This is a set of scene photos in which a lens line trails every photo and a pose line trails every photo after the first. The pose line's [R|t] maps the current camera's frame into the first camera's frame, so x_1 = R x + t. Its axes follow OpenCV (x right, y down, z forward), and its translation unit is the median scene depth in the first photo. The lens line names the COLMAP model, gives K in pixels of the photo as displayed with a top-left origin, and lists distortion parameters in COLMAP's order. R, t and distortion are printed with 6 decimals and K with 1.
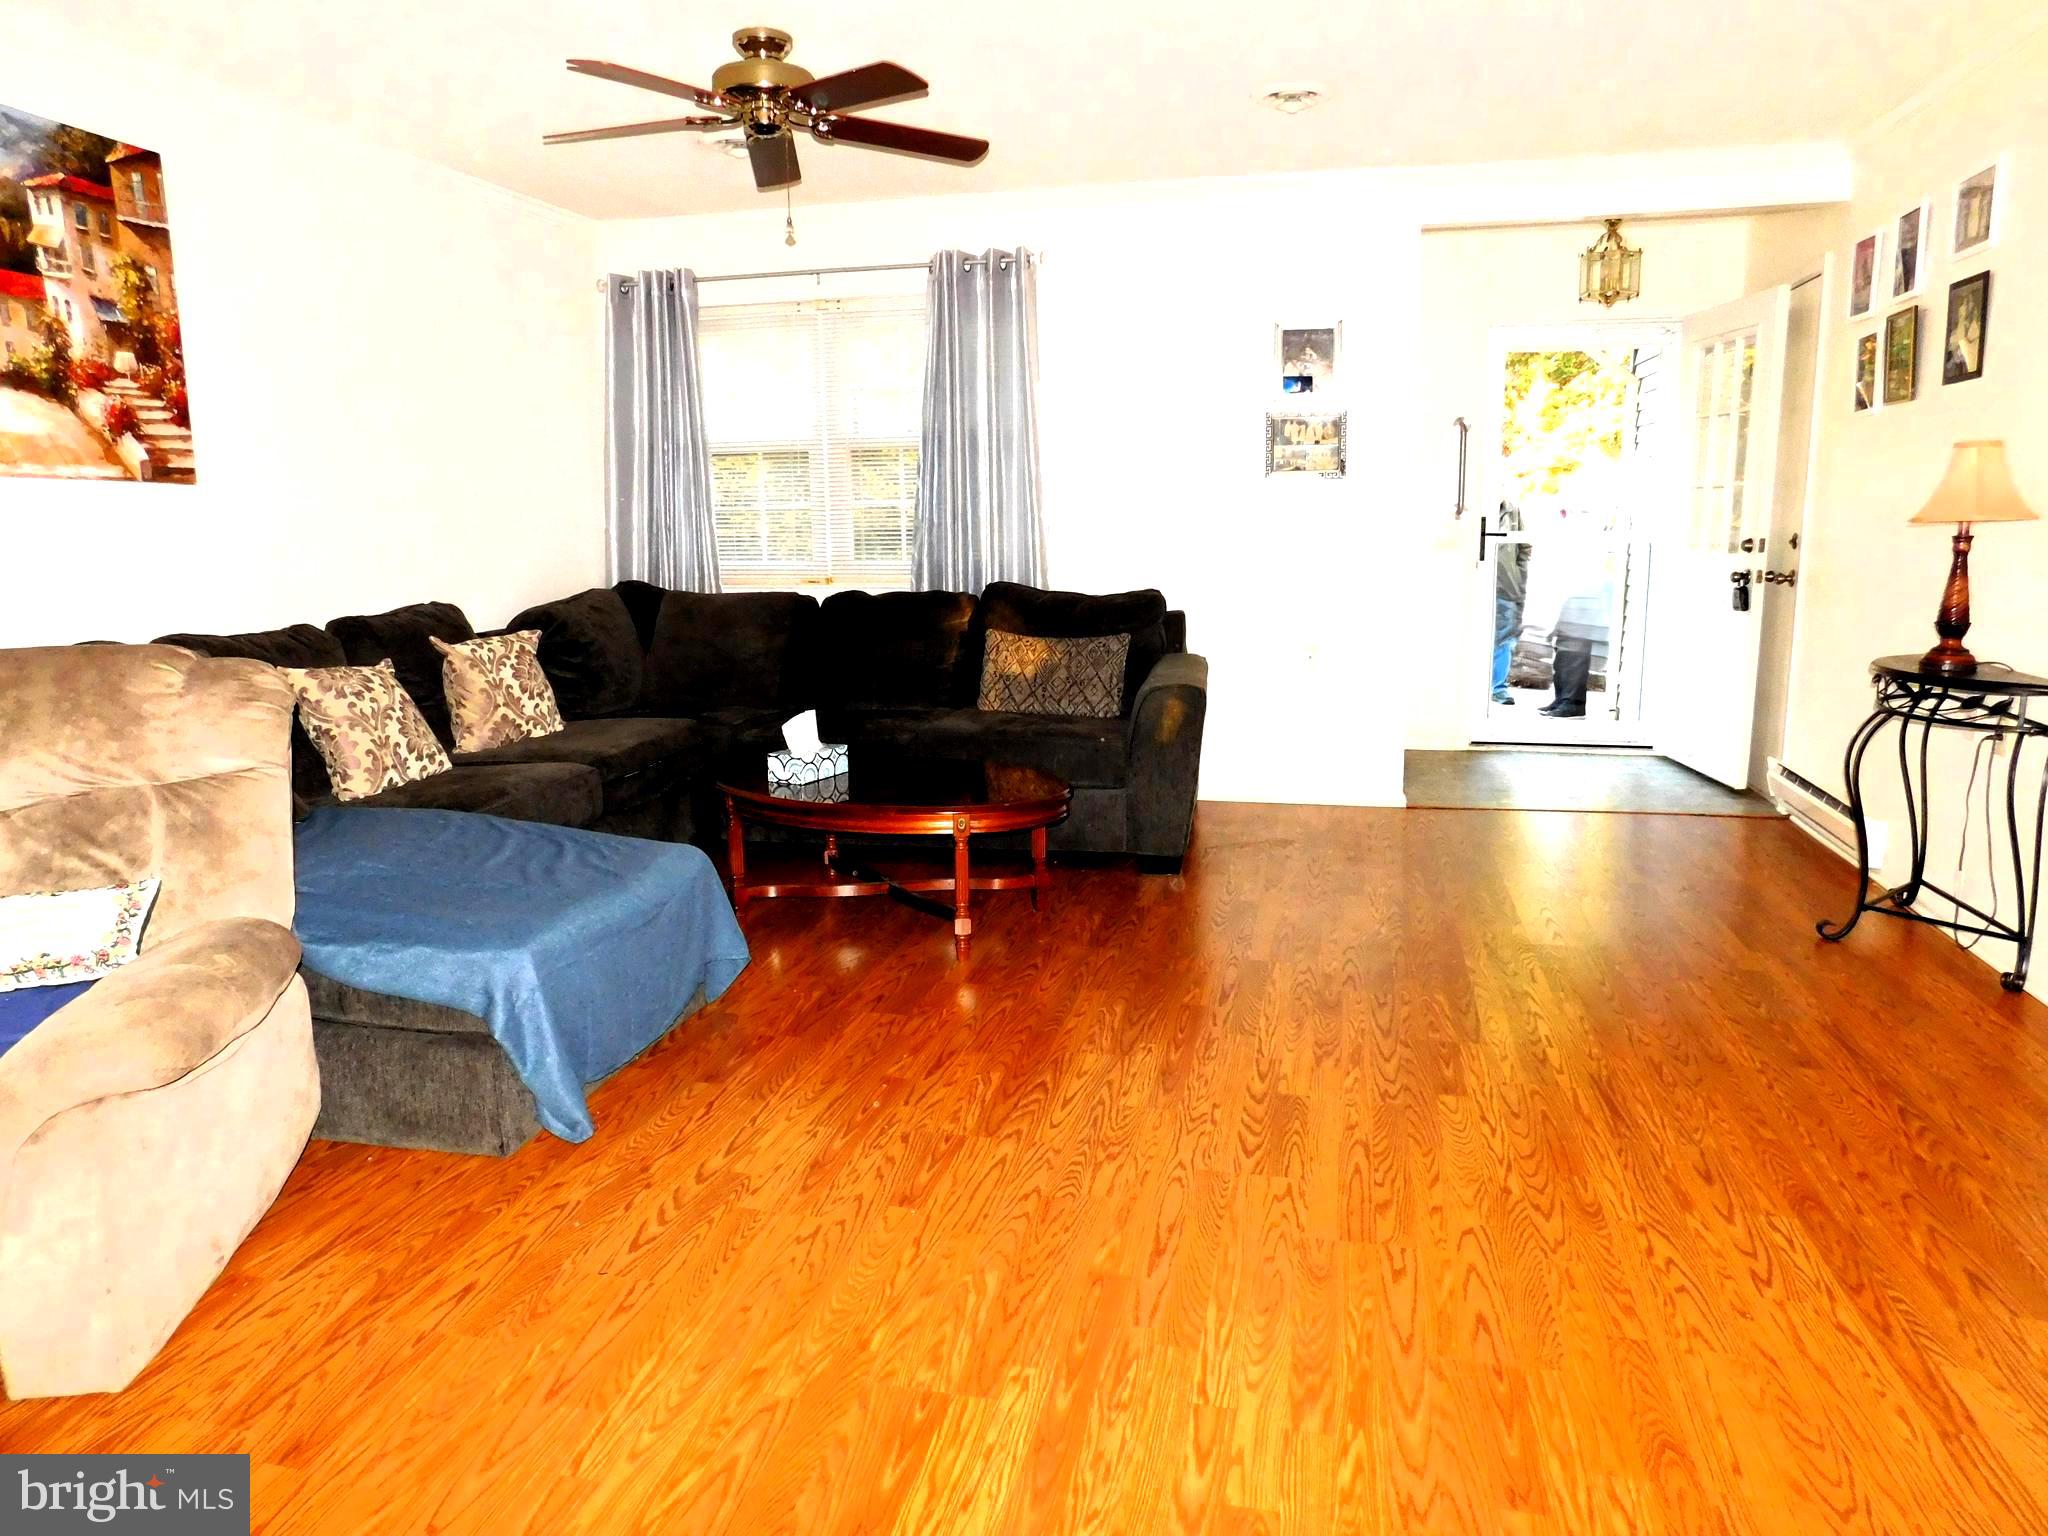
lens RADIAL K [[1347.8, 0, 1030.1], [0, 1347.8, 763.3], [0, 0, 1]] dist [-0.081309, 0.058335]
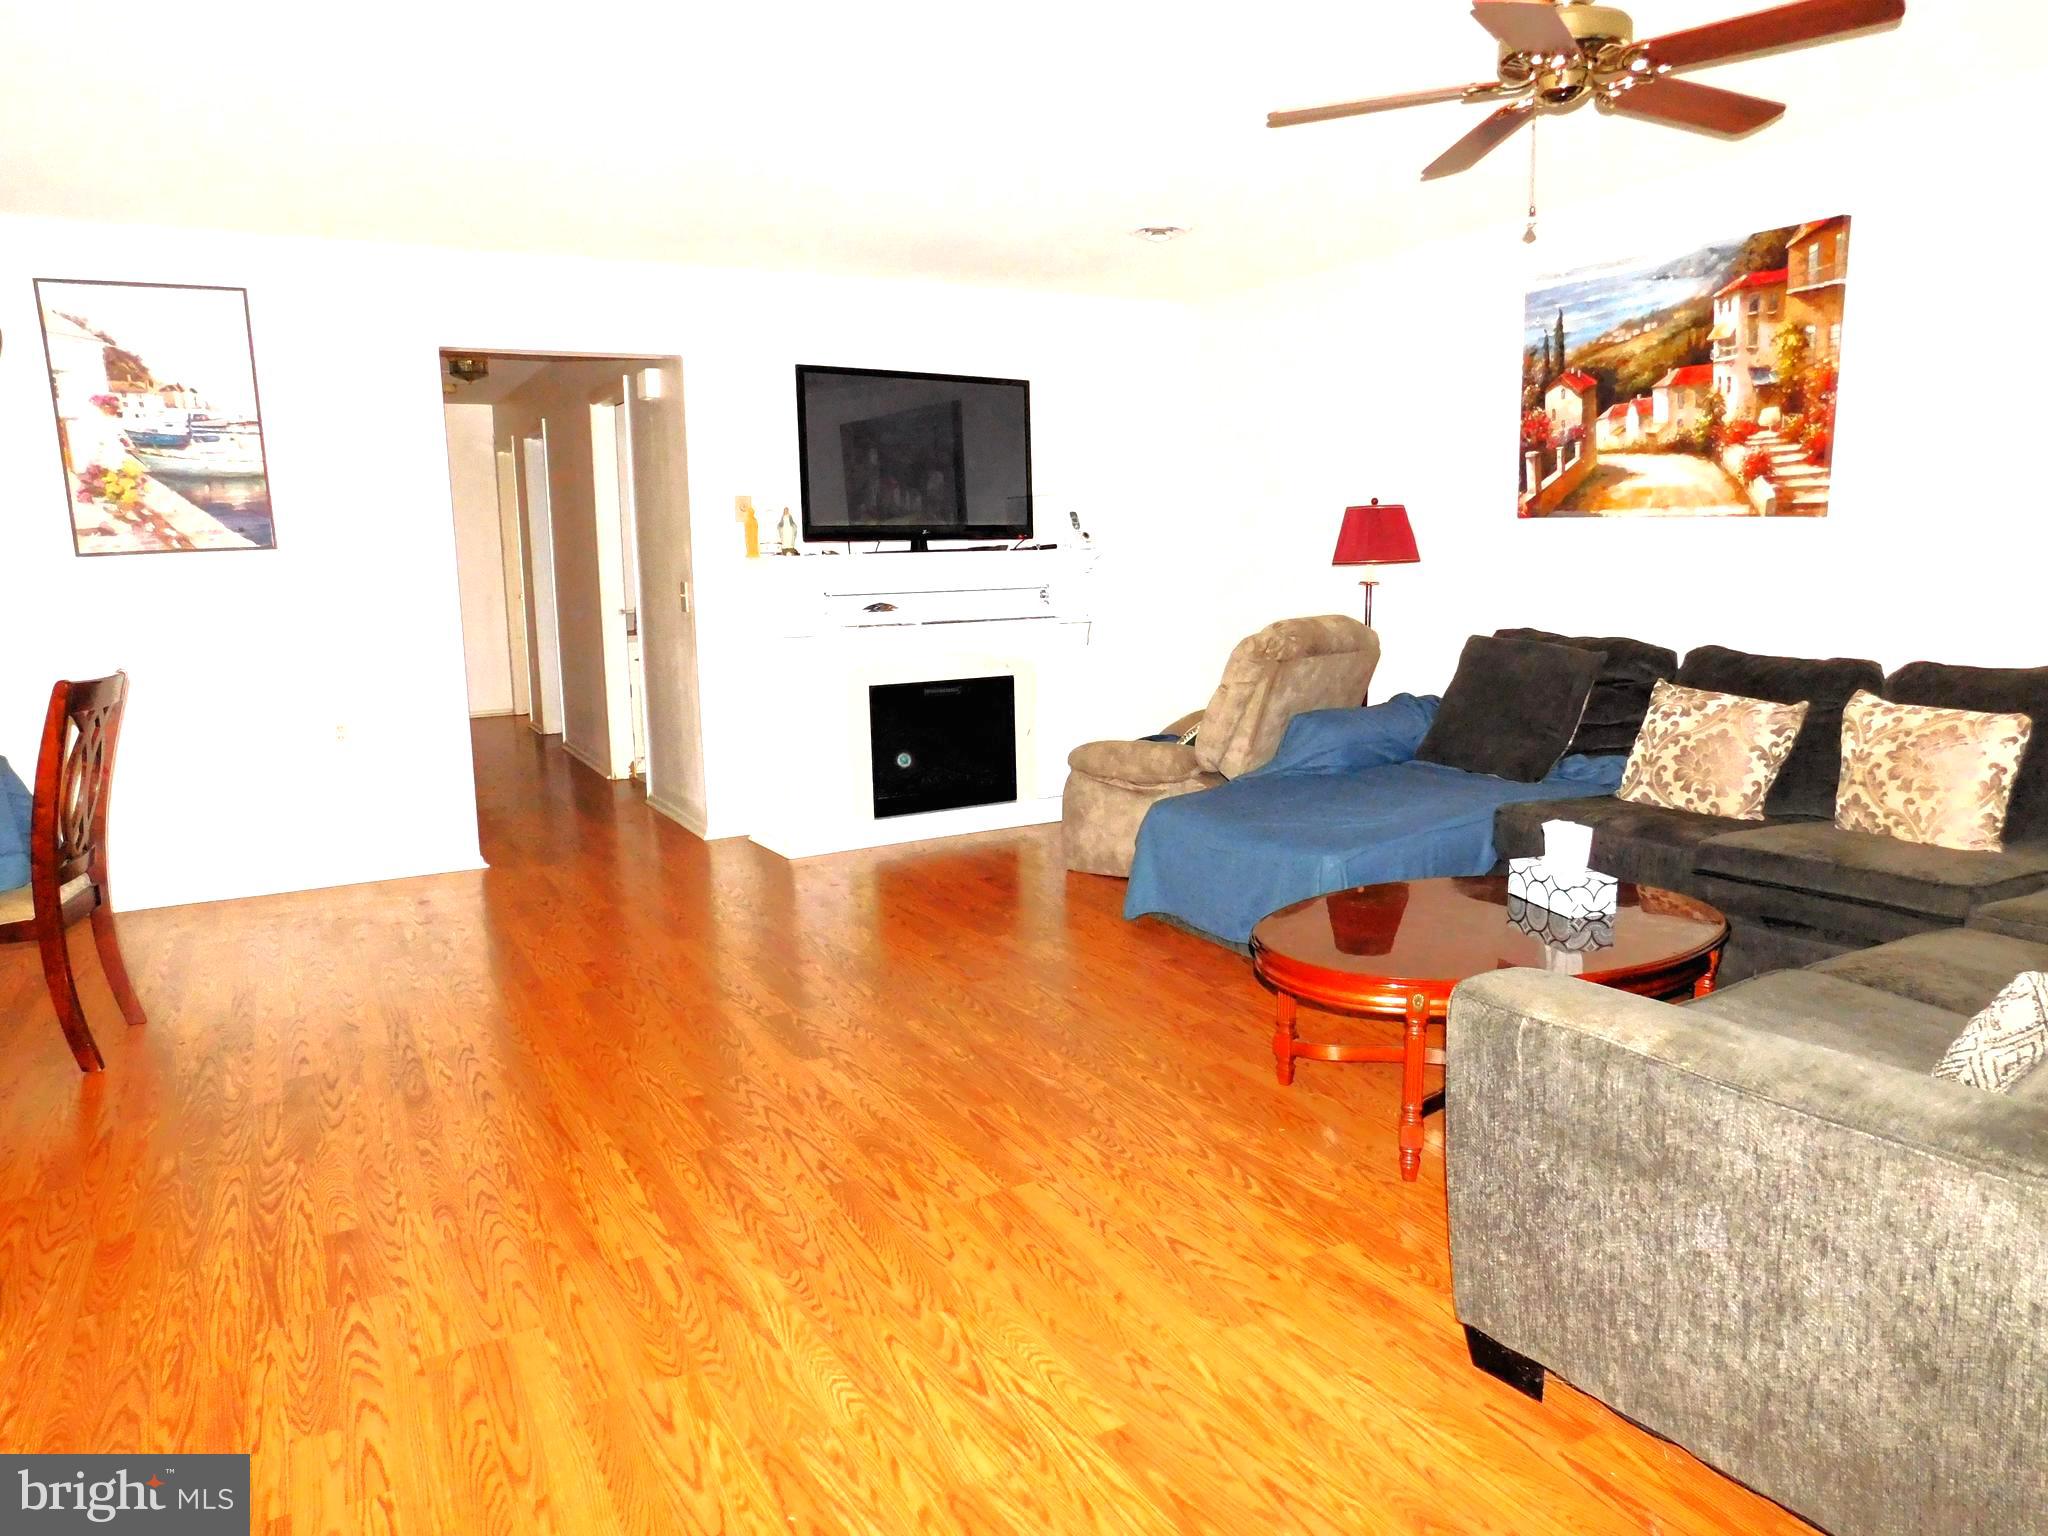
lens RADIAL K [[1354.9, 0, 1027.1], [0, 1354.9, 761.4], [0, 0, 1]] dist [-0.069012, 0.050429]
pose [[-0.737686, 0.135658, -0.661374, 0.645345], [-0.096758, 0.948250, 0.302423, -0.311436], [0.668174, 0.287086, -0.686385, 1.477630]]
